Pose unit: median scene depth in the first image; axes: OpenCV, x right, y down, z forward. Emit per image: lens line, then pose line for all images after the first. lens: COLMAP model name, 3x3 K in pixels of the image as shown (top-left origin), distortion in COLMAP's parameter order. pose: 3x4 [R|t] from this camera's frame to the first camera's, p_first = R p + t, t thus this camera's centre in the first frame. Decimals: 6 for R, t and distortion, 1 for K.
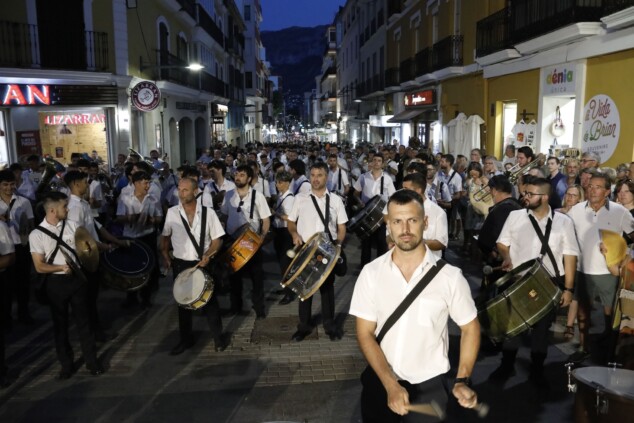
lens RADIAL K [[518.8, 0, 317.0], [0, 518.8, 211.5], [0, 0, 1]] dist [-0.113630, 0.005884]
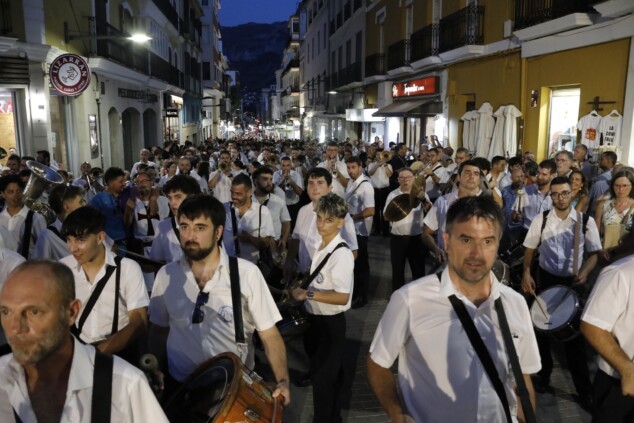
lens RADIAL K [[518.8, 0, 317.0], [0, 518.8, 211.5], [0, 0, 1]] dist [-0.113630, 0.005884]
pose [[0.996511, -0.004059, 0.083368, -0.020703], [0.003669, 0.999982, 0.004836, -0.015063], [-0.083386, -0.004513, 0.996507, 0.118768]]
